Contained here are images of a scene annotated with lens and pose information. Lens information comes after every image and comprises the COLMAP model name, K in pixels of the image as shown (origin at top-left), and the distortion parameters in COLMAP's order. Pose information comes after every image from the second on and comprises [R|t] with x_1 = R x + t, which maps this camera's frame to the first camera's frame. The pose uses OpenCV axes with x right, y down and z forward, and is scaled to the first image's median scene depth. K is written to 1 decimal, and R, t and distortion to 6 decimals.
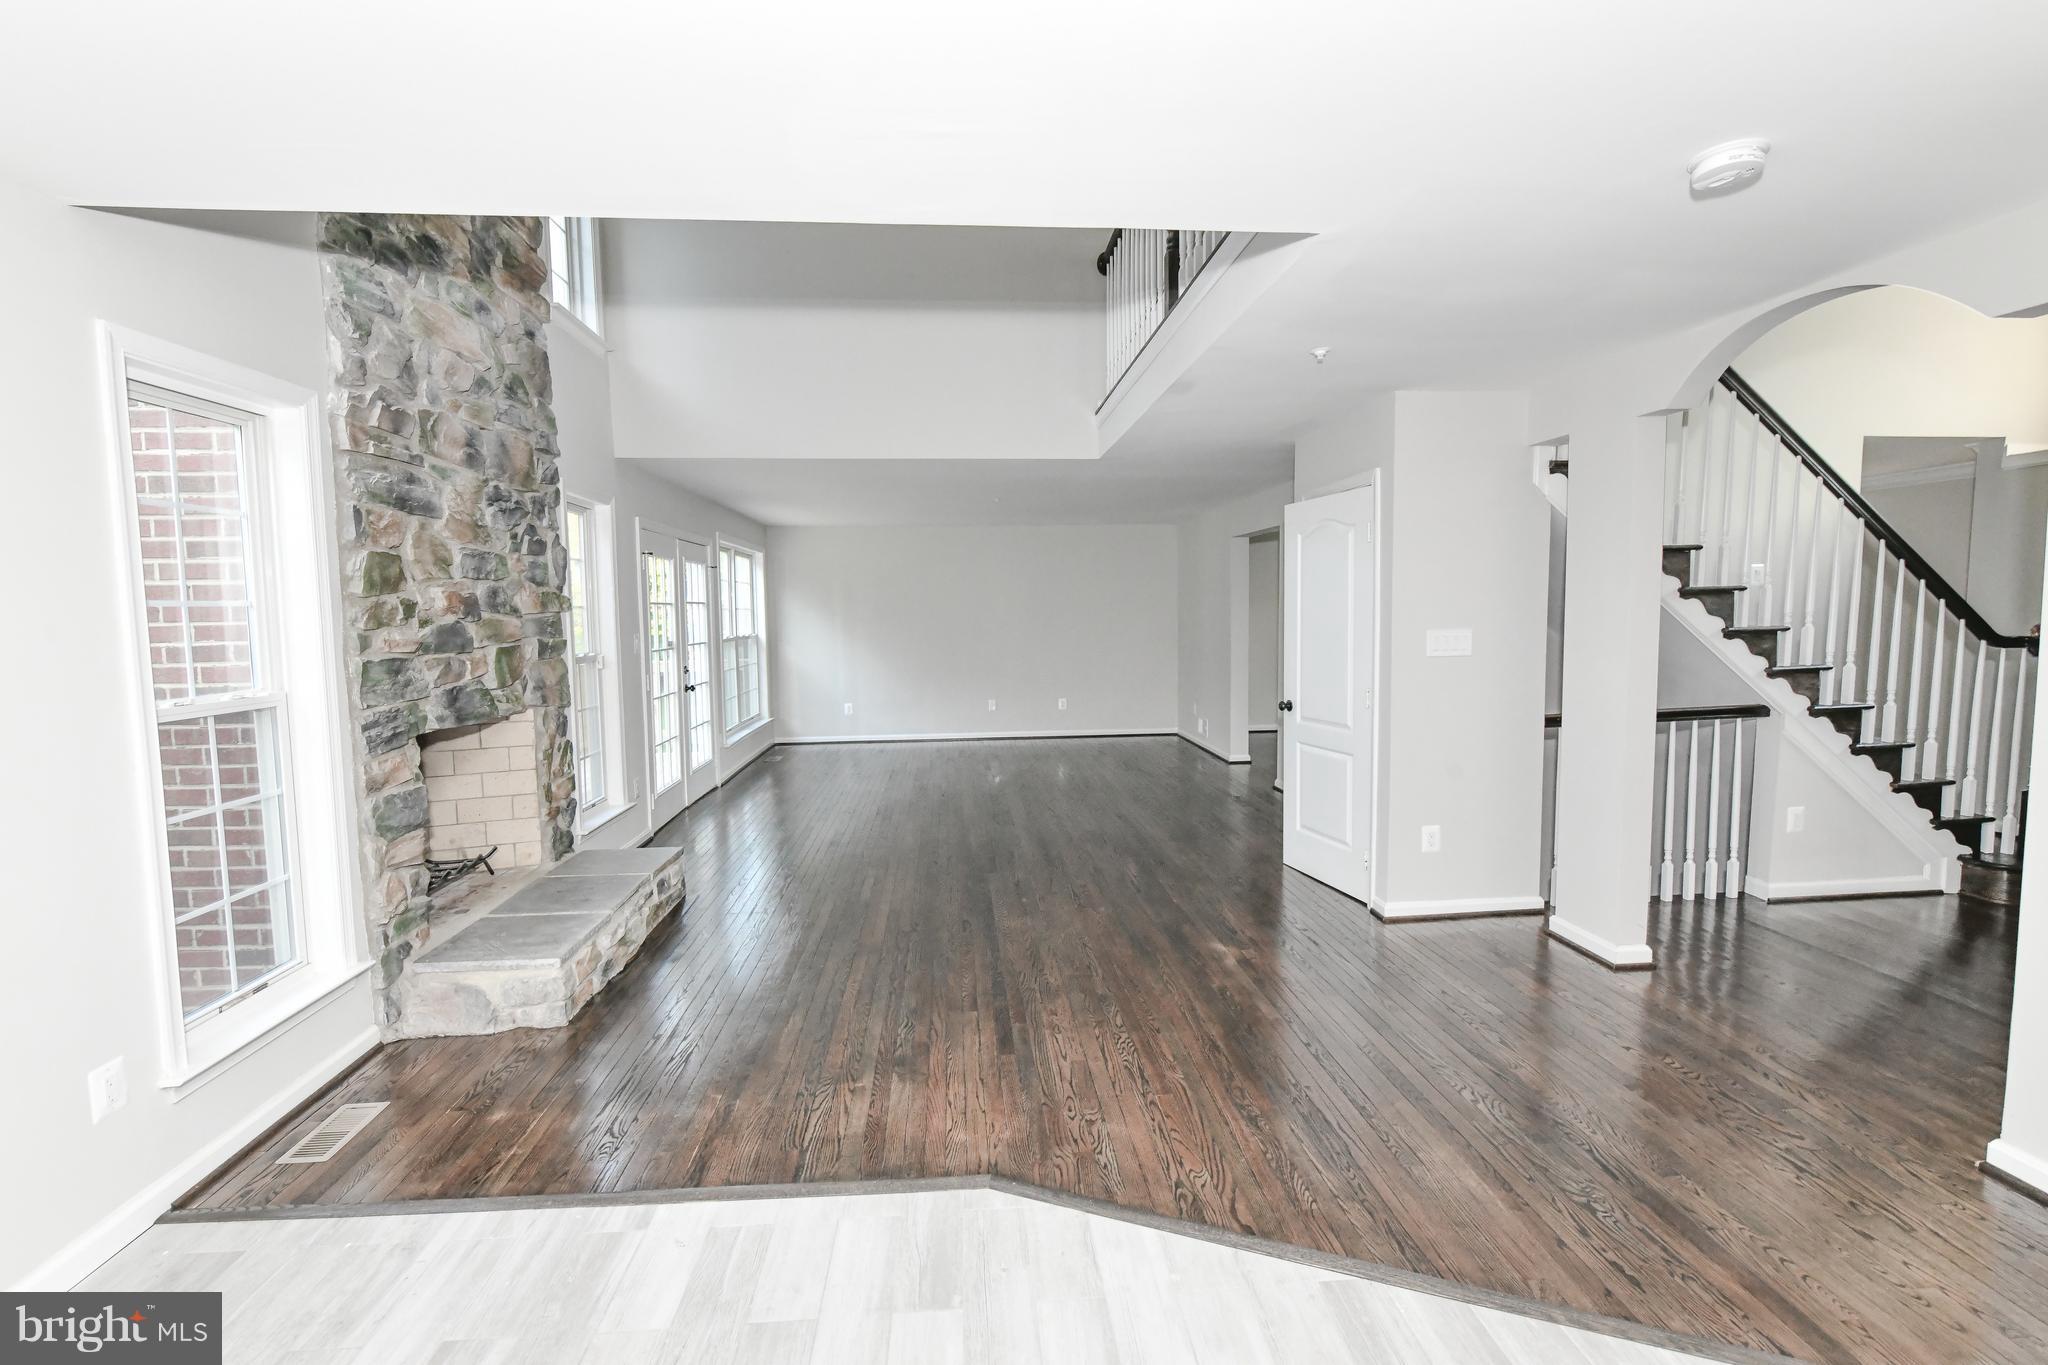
lens RADIAL K [[854.8, 0, 1014.2], [0, 854.8, 670.2], [0, 0, 1]] dist [-0.012124, 0.000655]
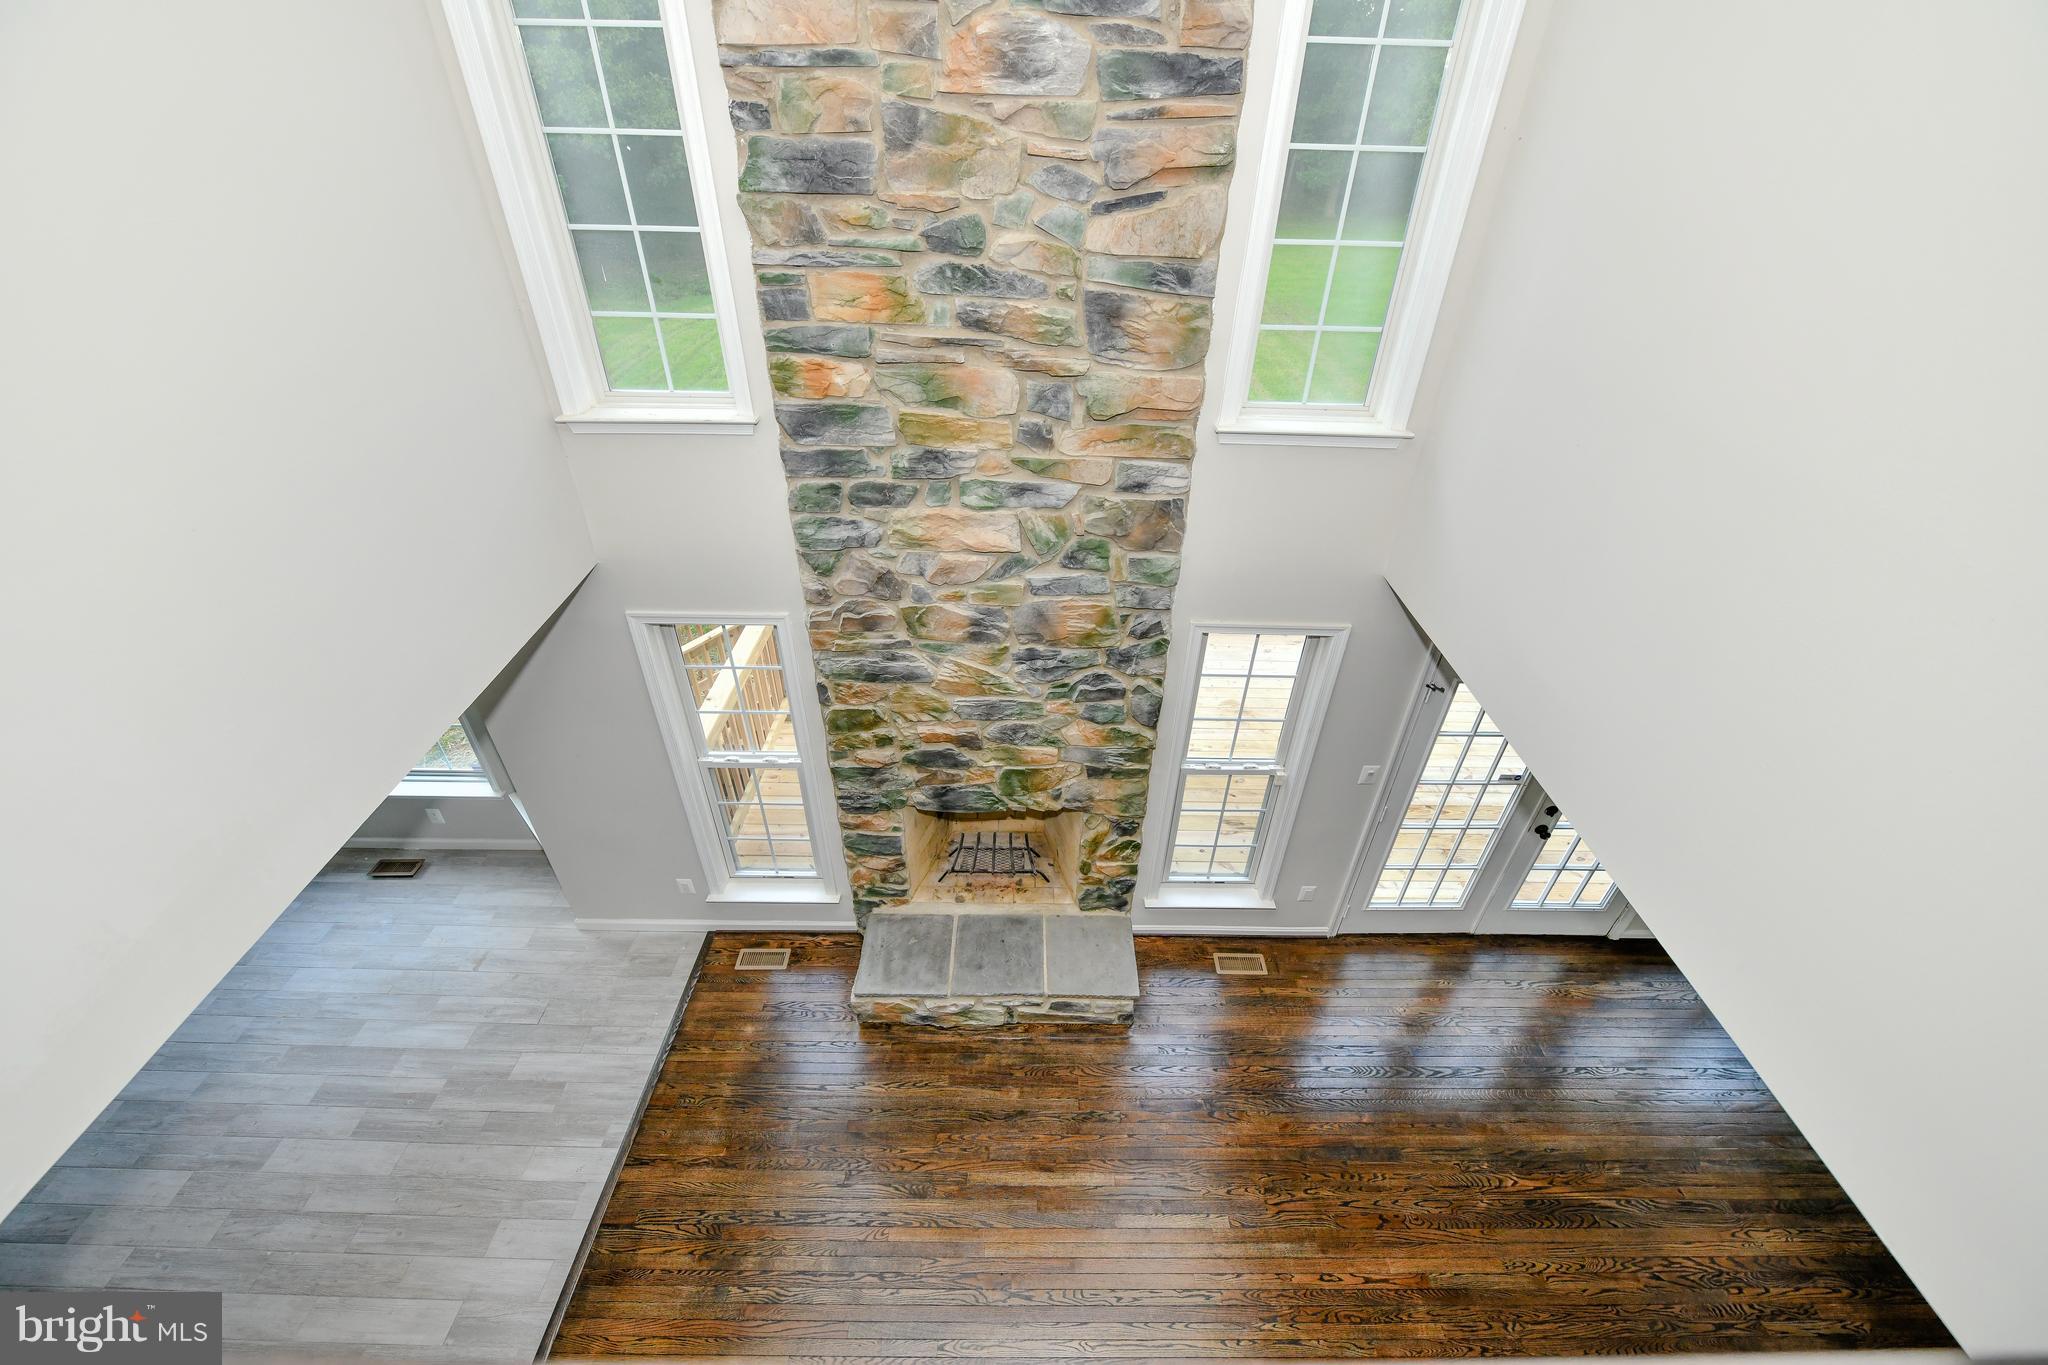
lens RADIAL K [[821.4, 0, 1027.8], [0, 821.4, 678.9], [0, 0, 1]] dist [-0.002004, -0.000106]
pose [[-0.081979, 0.587565, -0.805013, 0.238128], [-0.093877, 0.799588, 0.593166, -0.895126], [0.992203, 0.124200, -0.010391, 1.174676]]
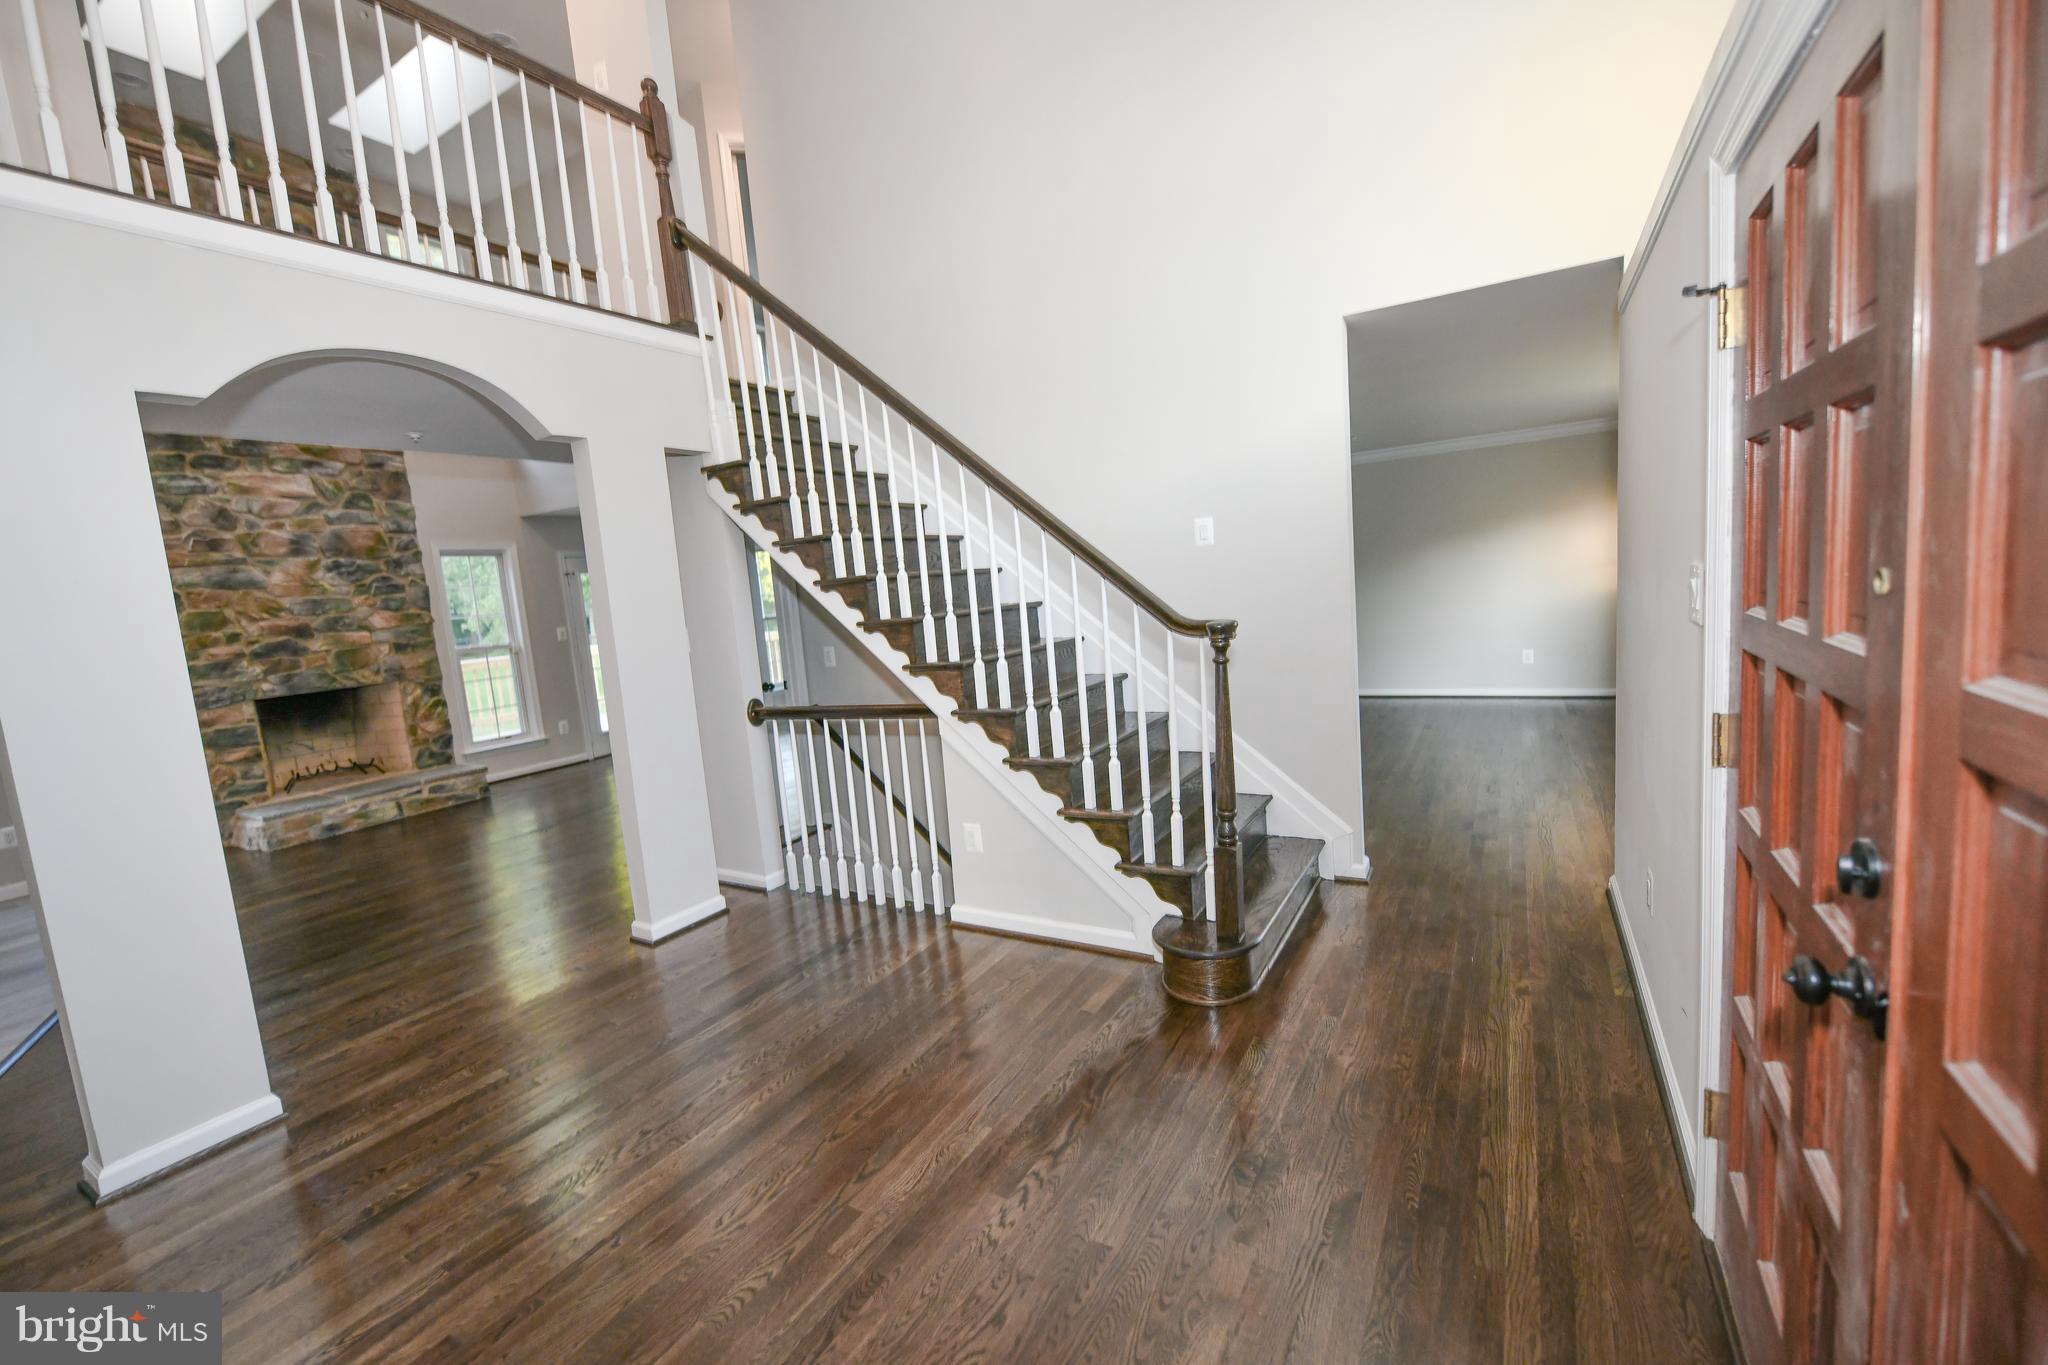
lens RADIAL K [[821.4, 0, 1029.6], [0, 821.4, 677.6], [0, 0, 1]] dist [-0.002004, -0.000106]
pose [[0.821691, 0.016482, -0.569694, 1.868568], [0.026301, 0.997420, 0.066791, -0.053813], [0.569325, -0.069865, 0.819138, 0.457188]]
